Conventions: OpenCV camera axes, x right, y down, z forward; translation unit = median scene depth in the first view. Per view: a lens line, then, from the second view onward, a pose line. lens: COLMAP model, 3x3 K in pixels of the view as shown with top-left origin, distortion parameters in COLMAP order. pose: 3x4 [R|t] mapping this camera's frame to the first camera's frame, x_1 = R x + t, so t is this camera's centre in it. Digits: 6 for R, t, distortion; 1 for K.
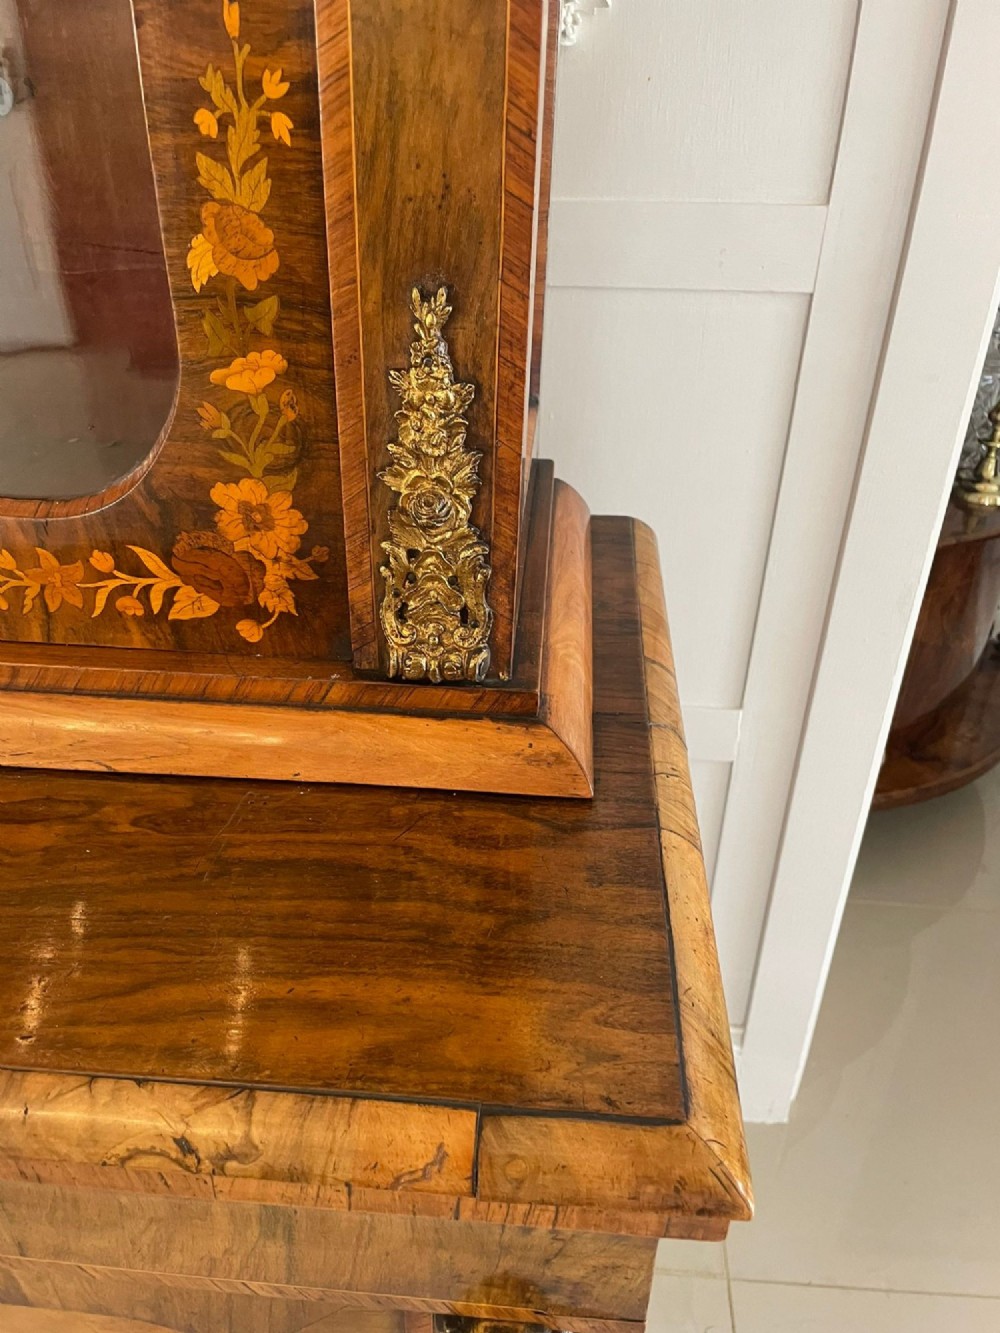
lens RADIAL K [[1044.4, 0, 500.0], [0, 1044.4, 666.5], [0, 0, 1]] dist [0.171347, -0.293269]
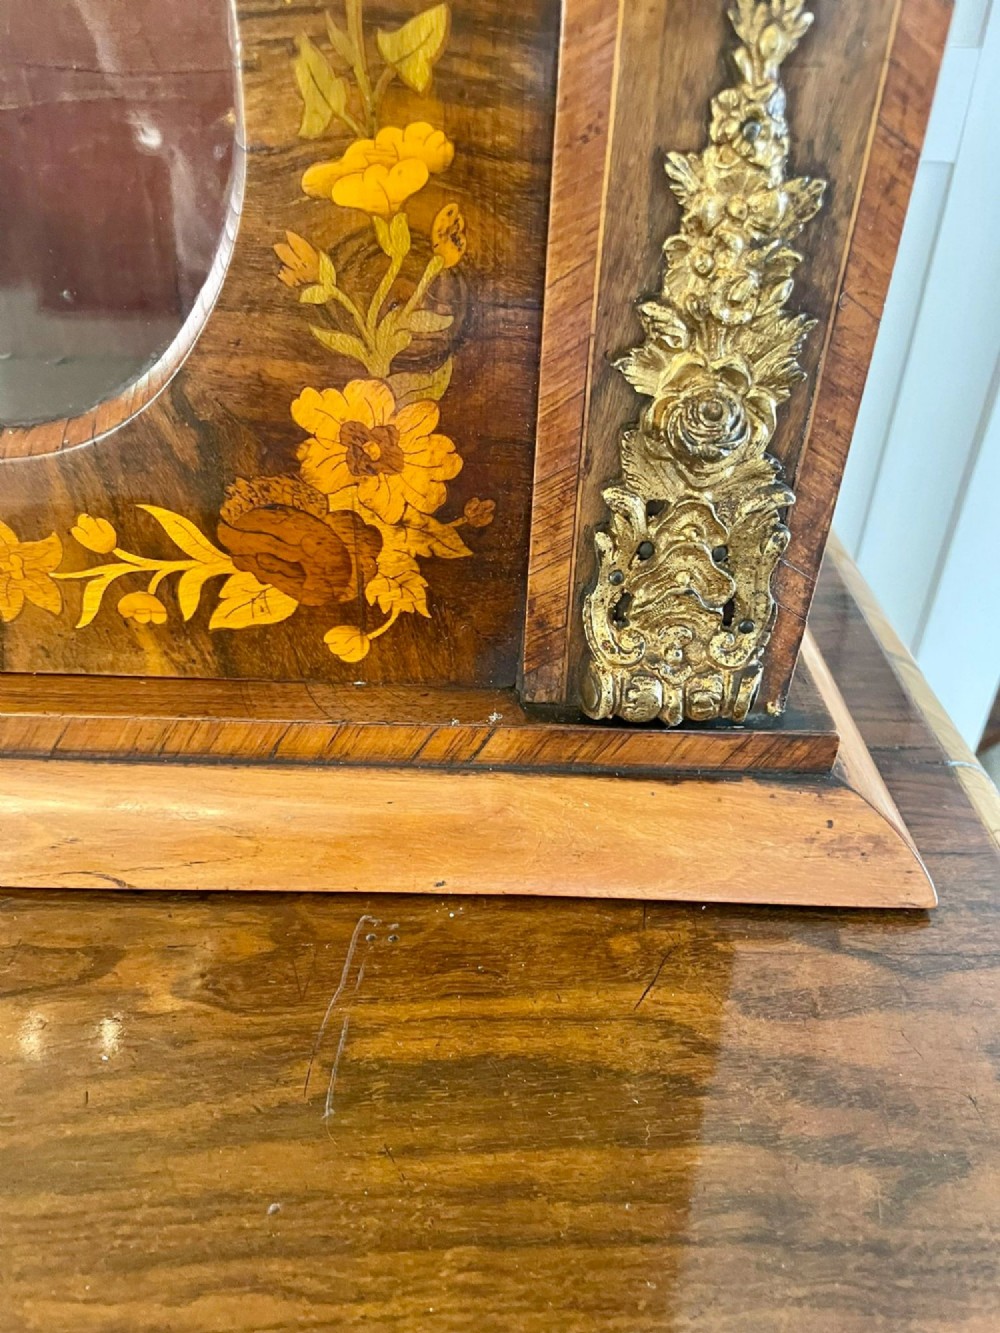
lens RADIAL K [[1025.5, 0, 495.0], [0, 1025.5, 670.6], [0, 0, 1]] dist [0.099076, -0.136748]
pose [[0.996790, -0.030628, 0.073975, -0.214268], [0.026545, 0.998102, 0.055569, -0.053311], [-0.075537, -0.053427, 0.995711, 0.446578]]
